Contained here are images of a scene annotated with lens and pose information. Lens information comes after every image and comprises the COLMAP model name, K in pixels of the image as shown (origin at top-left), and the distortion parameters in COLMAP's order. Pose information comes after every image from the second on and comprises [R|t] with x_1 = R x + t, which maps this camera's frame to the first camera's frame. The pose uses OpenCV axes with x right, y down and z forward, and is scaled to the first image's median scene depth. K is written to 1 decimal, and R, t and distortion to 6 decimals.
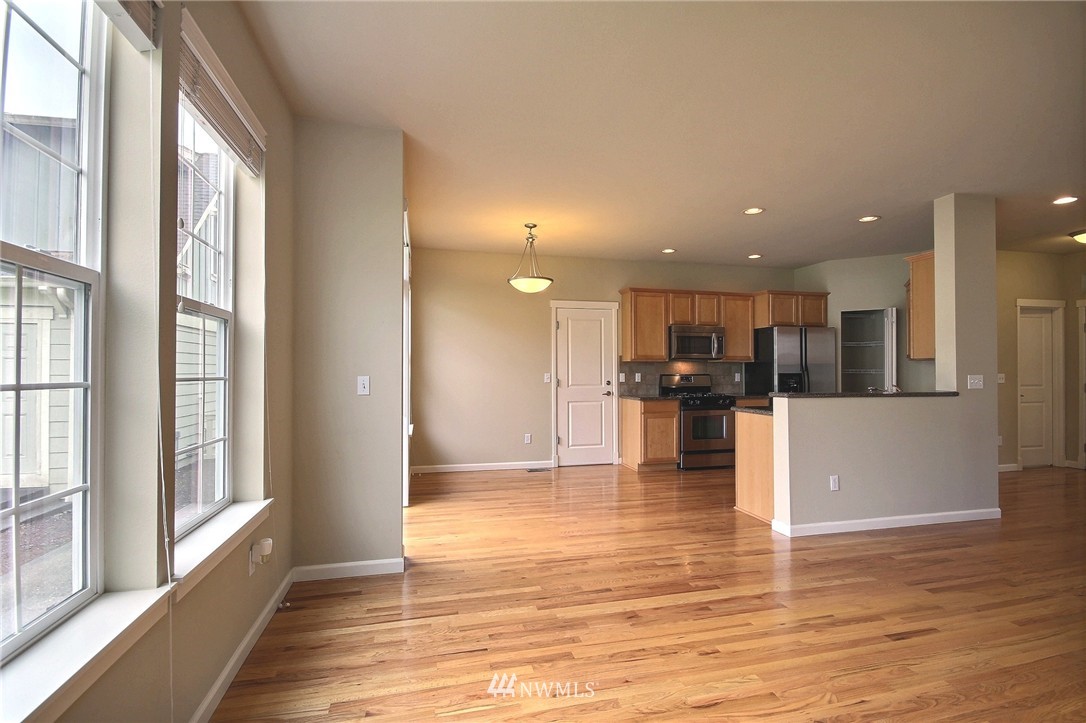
lens RADIAL K [[500.9, 0, 545.0], [0, 500.9, 364.8], [0, 0, 1]] dist [0.002367, -0.008319]
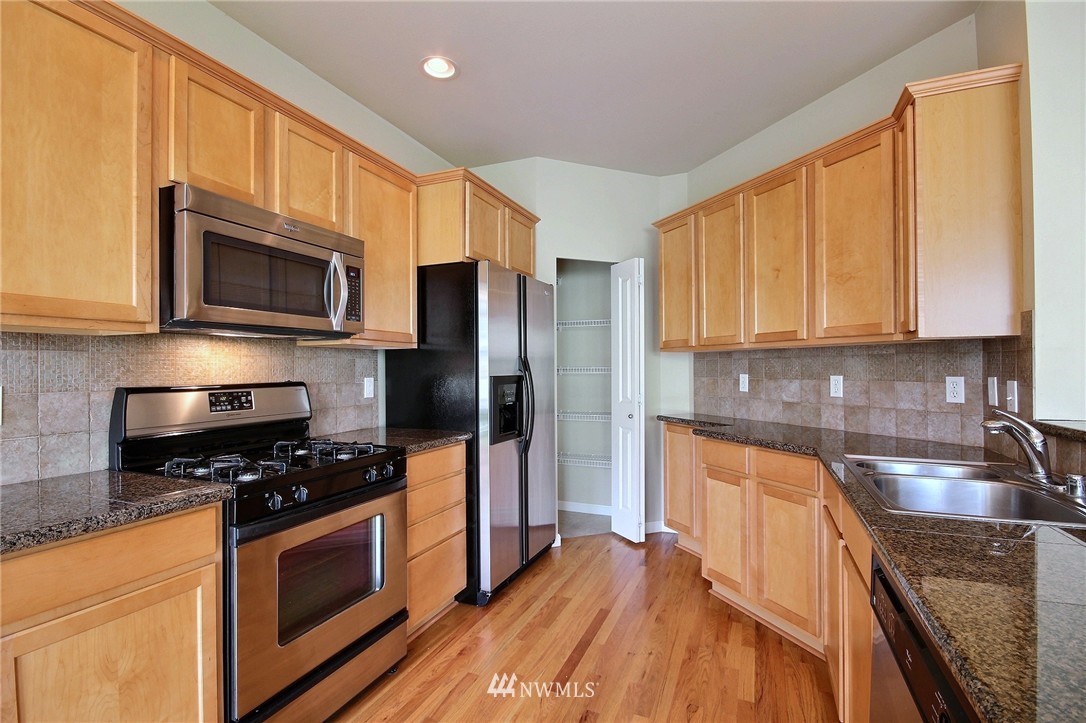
lens RADIAL K [[500.9, 0, 545.0], [0, 500.9, 364.8], [0, 0, 1]] dist [0.002367, -0.008319]
pose [[0.599690, 0.003603, 0.800224, 0.166115], [-0.005337, 0.999986, -0.000502, 0.007240], [-0.800214, -0.003970, 0.599701, 0.711046]]
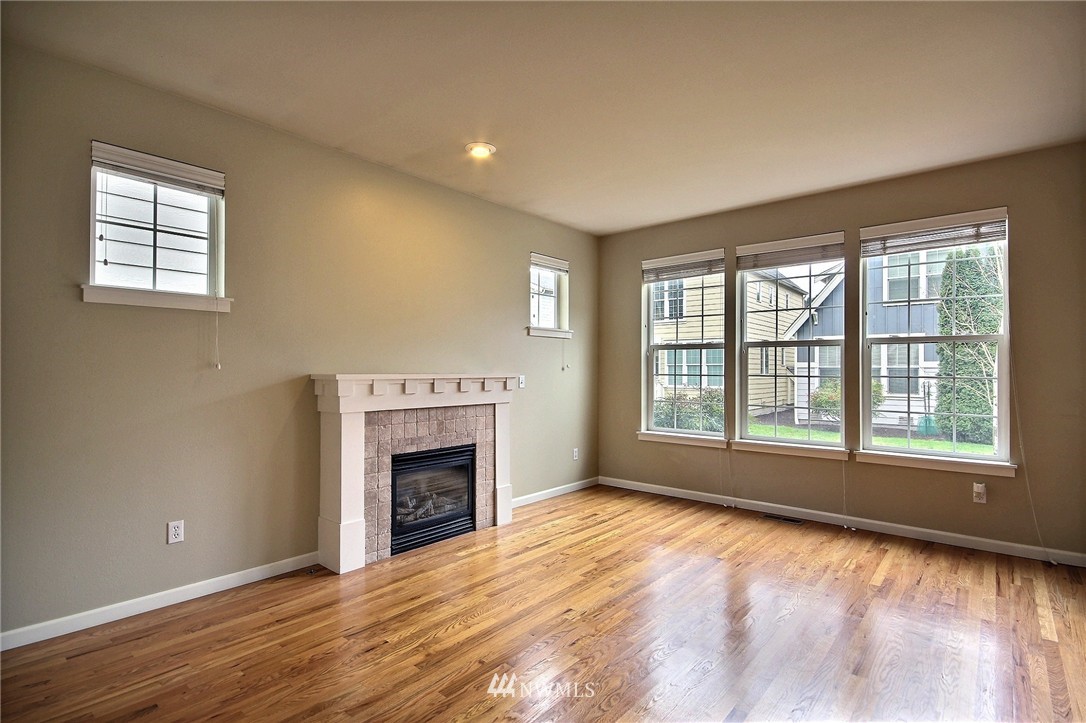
lens RADIAL K [[527.7, 0, 547.4], [0, 527.7, 364.1], [0, 0, 1]] dist [0.003846, -0.001531]
pose [[-0.814057, -0.006514, -0.580749, 0.513313], [0.003662, 0.999860, -0.016347, 0.001861], [0.580774, -0.015434, -0.813919, 0.542427]]
